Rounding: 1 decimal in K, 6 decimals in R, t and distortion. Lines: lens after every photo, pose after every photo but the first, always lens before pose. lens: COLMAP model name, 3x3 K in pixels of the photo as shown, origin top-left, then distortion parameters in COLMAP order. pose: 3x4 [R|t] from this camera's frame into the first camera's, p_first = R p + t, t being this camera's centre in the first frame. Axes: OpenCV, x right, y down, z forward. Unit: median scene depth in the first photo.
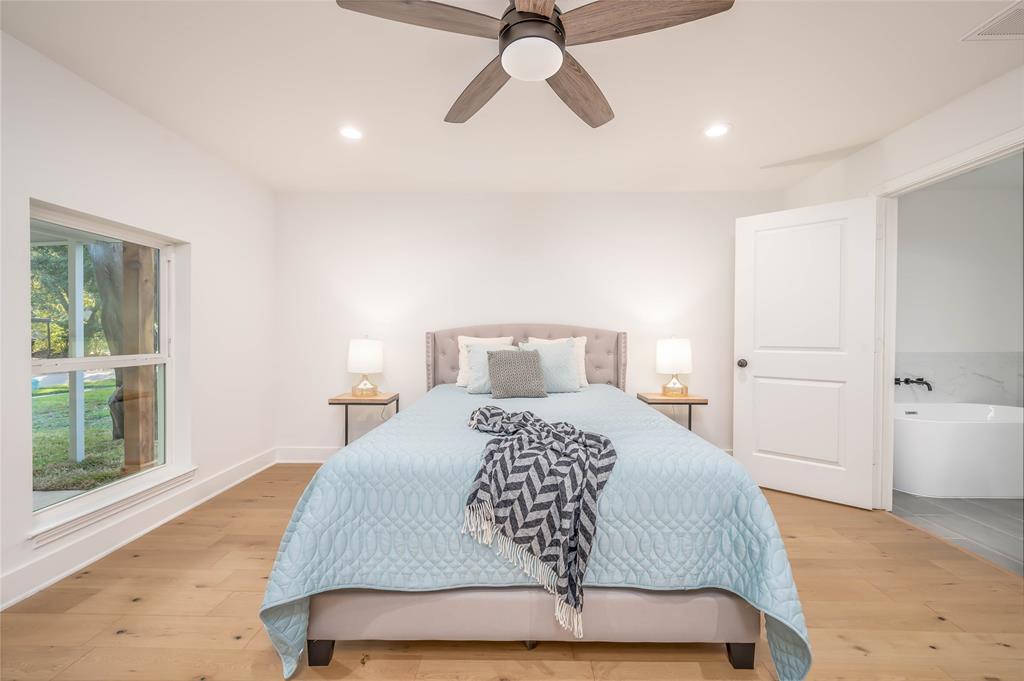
lens RADIAL K [[407.0, 0, 513.0], [0, 407.0, 339.0], [0, 0, 1]] dist [0.001759, 0.000137]
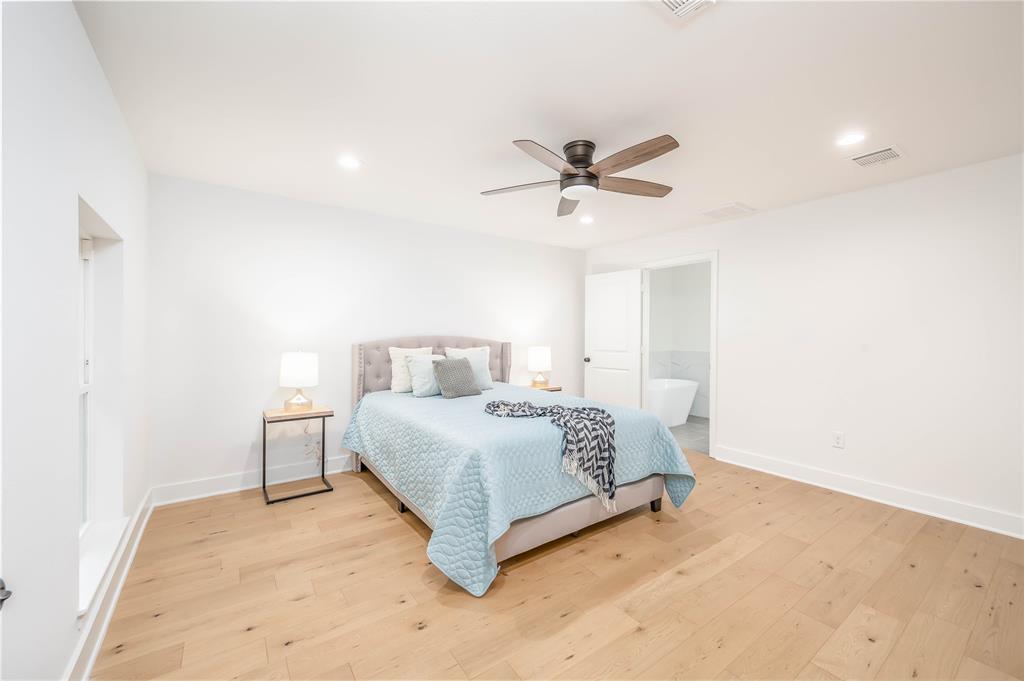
lens RADIAL K [[407.0, 0, 512.6], [0, 407.0, 337.7], [0, 0, 1]] dist [0.001759, 0.000137]
pose [[0.803936, -0.004101, 0.594702, -0.625555], [0.007289, 0.999969, -0.002958, -0.033247], [-0.594672, 0.006713, 0.803941, -0.107532]]
